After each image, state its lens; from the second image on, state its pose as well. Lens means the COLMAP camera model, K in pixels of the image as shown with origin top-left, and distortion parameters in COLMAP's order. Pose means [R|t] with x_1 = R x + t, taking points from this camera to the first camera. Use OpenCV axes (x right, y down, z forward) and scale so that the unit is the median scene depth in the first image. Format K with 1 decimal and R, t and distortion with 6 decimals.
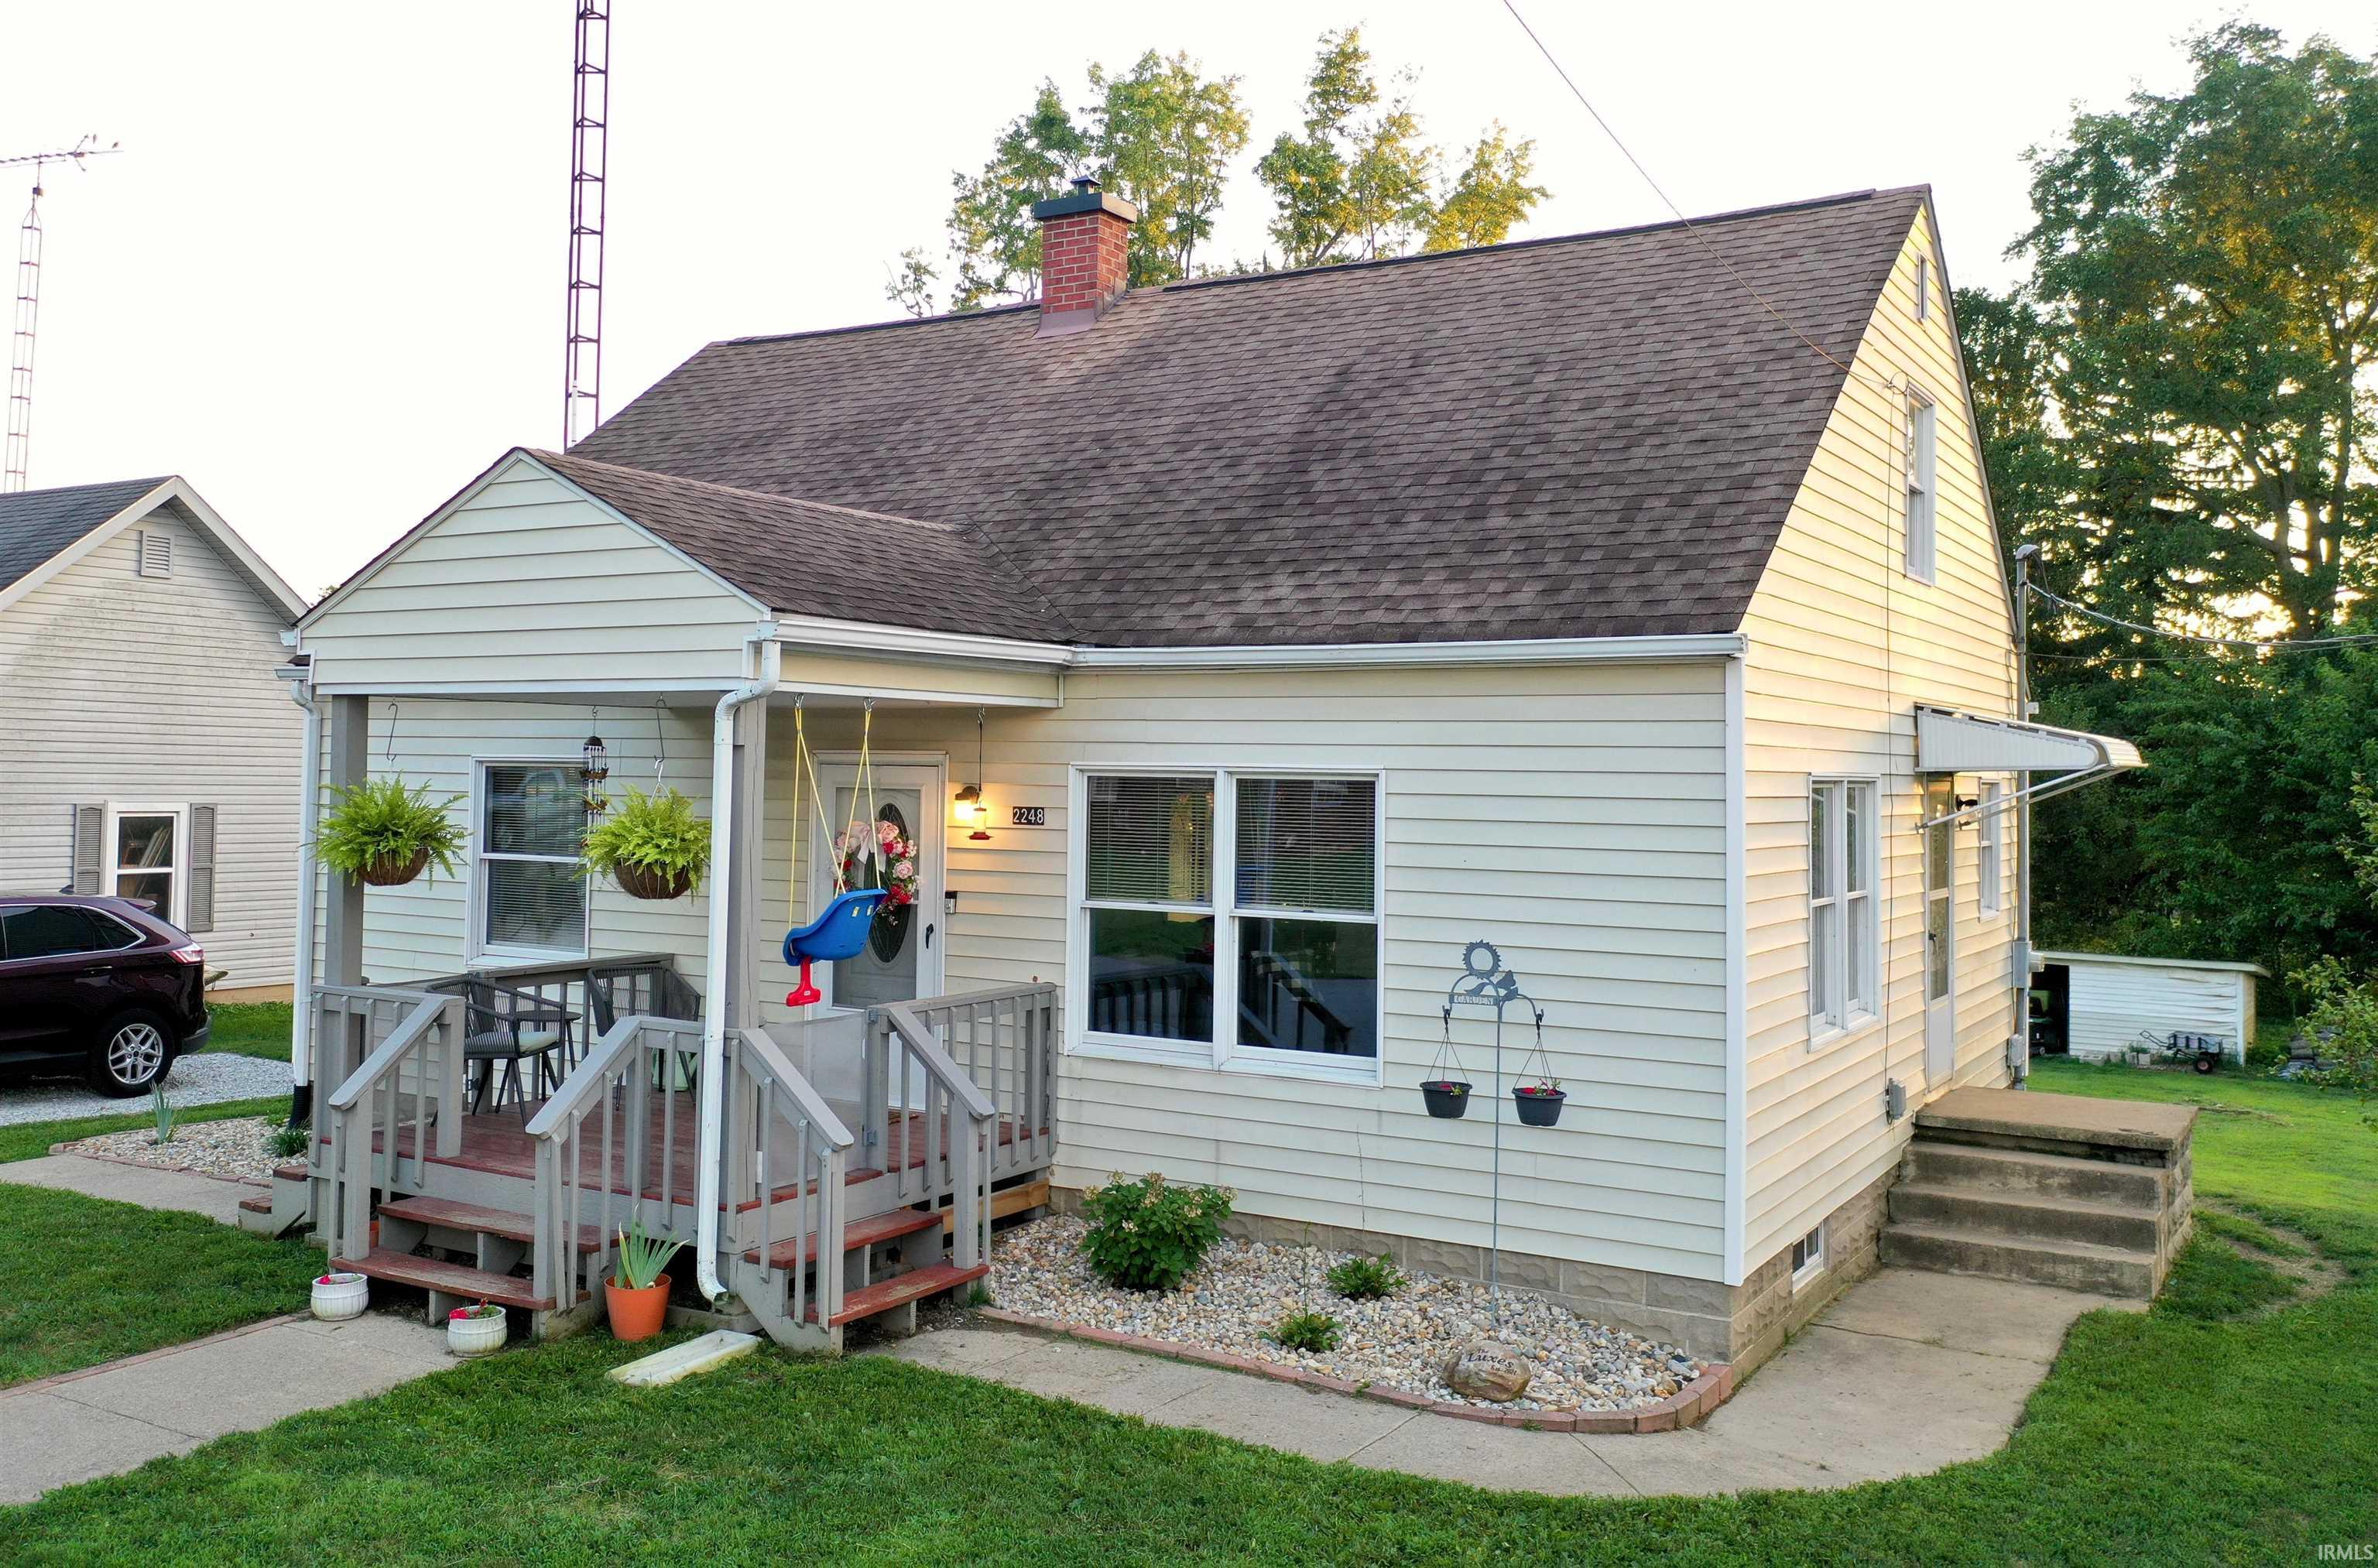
lens RADIAL K [[2079.9, 0, 1058.8], [0, 2079.9, 700.9], [0, 0, 1]] dist [0.010652, -0.012585]
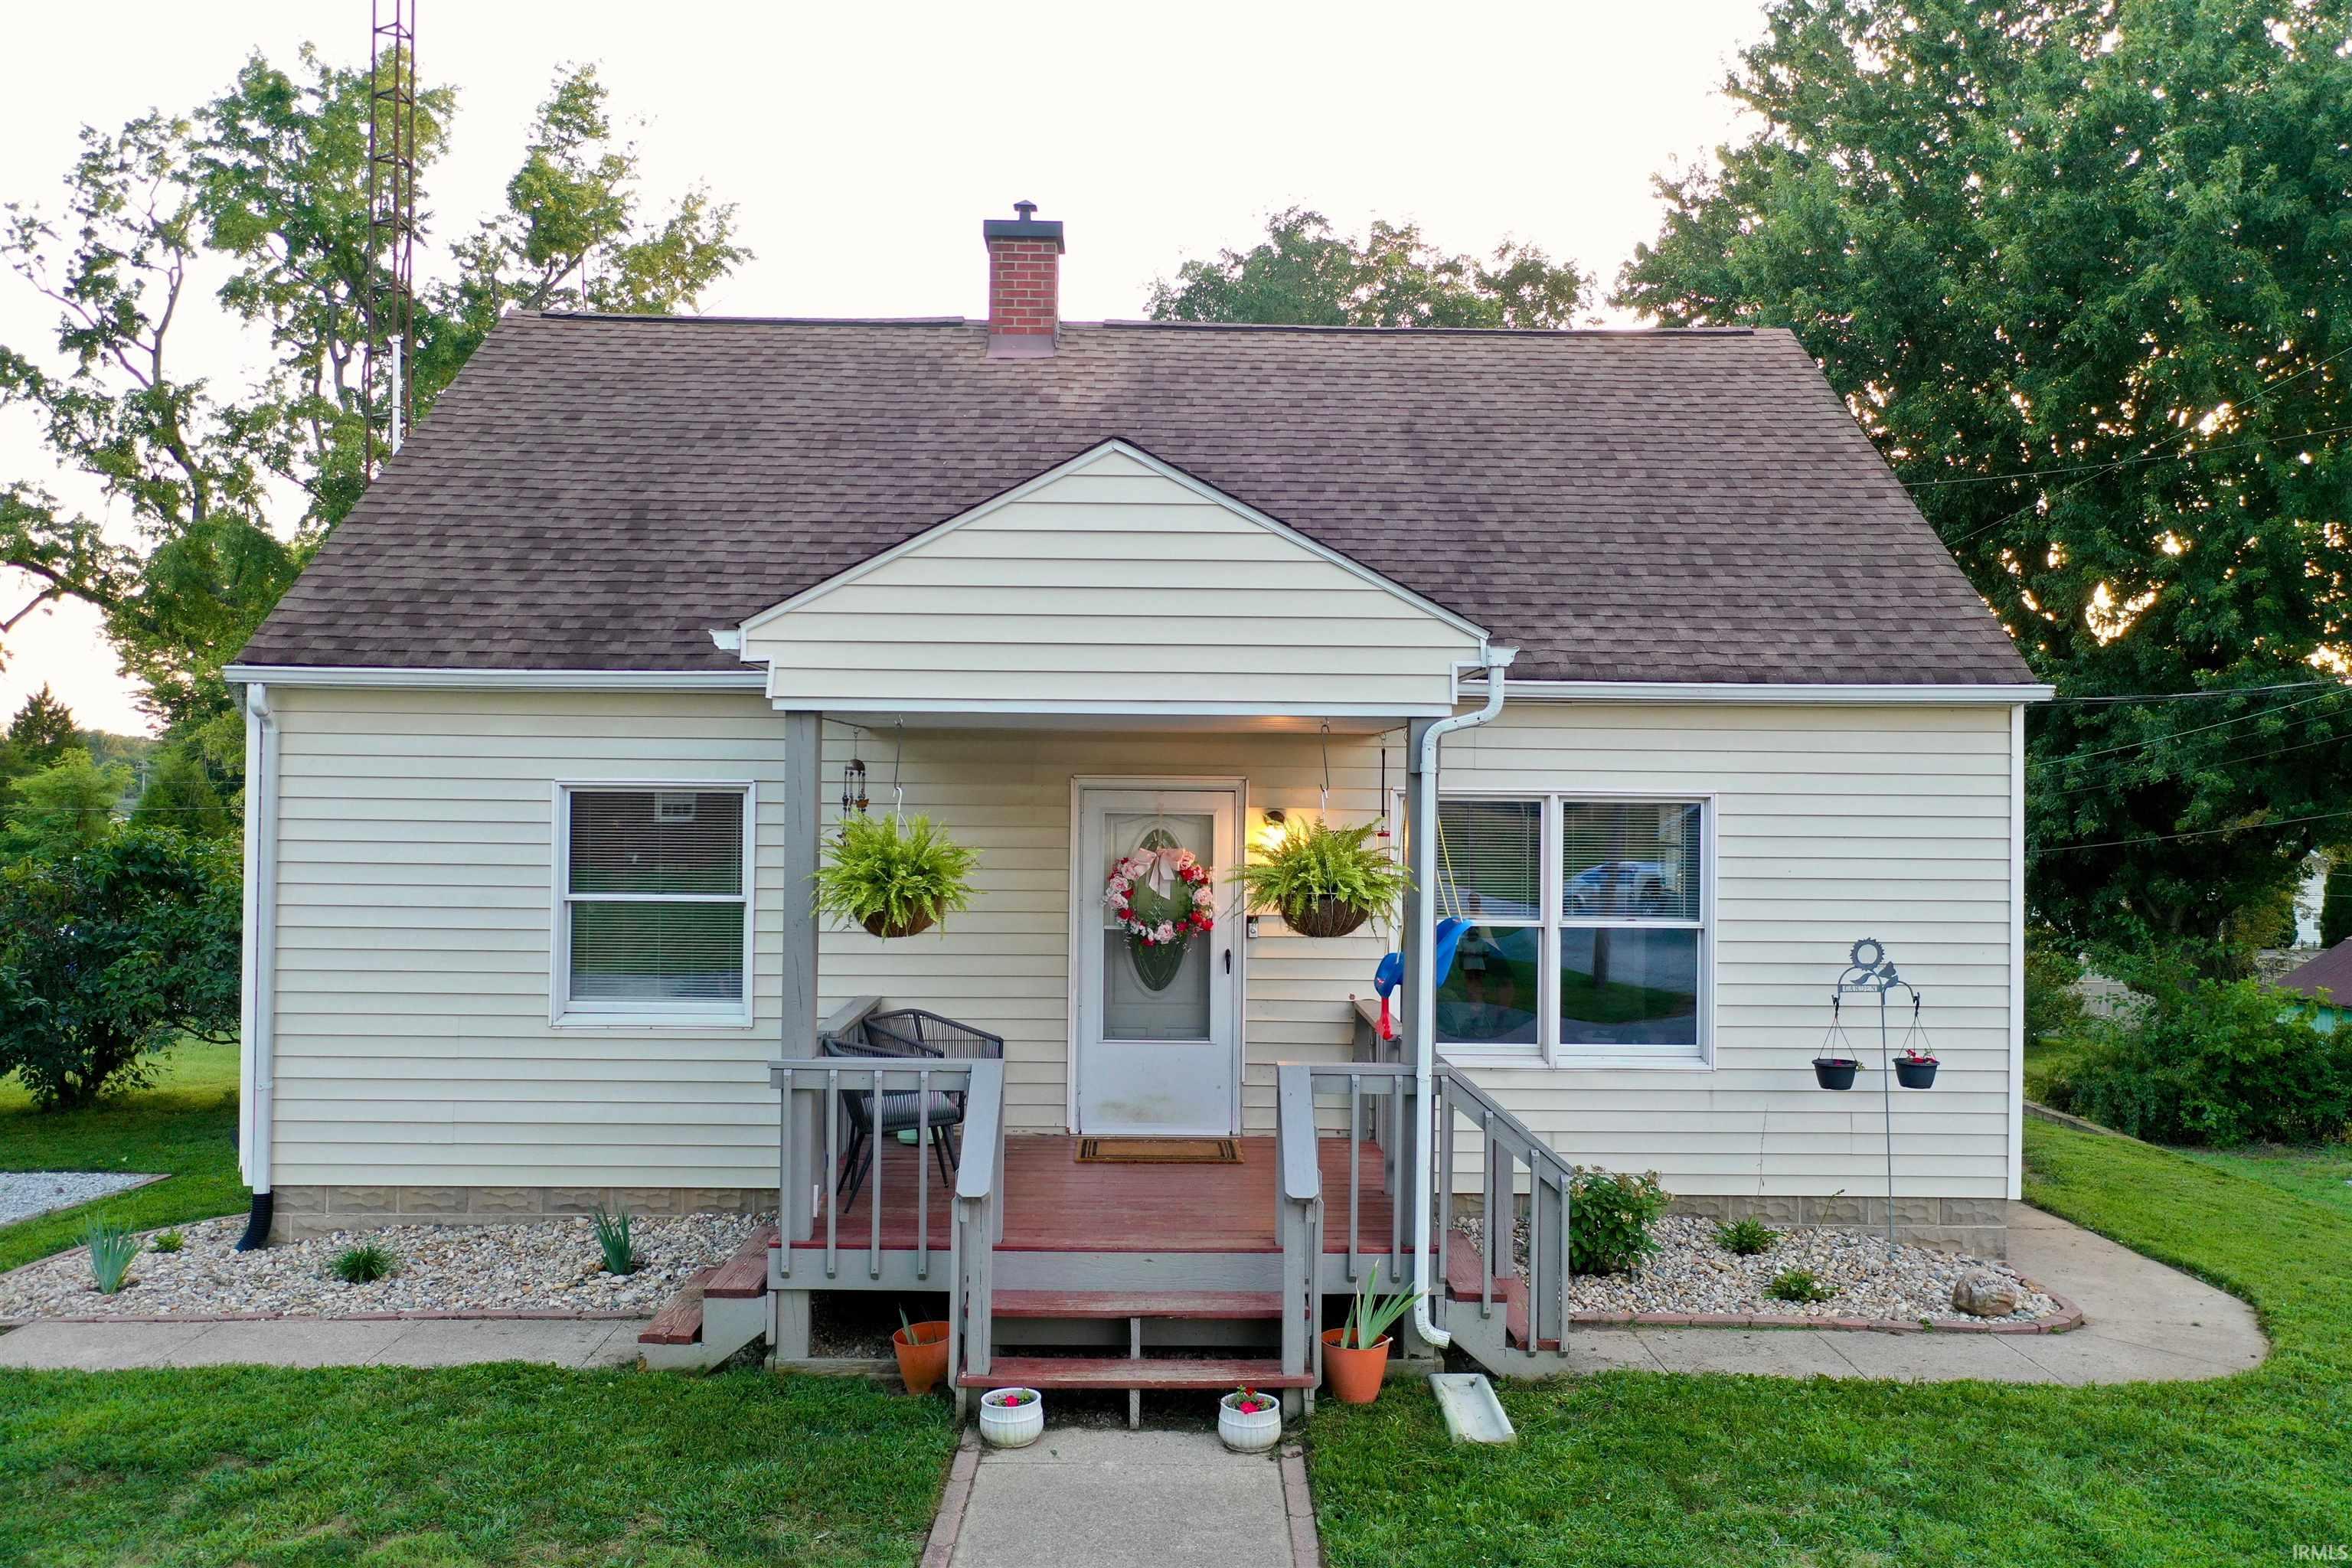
lens RADIAL K [[1856.7, 0, 1176.0], [0, 1856.7, 784.0], [0, 0, 1]] dist [0.007223, 0.007628]
pose [[0.833281, -0.002188, 0.552845, -0.598171], [-0.017423, 0.999392, 0.030216, 0.001696], [-0.552575, -0.034811, 0.832736, 0.284138]]
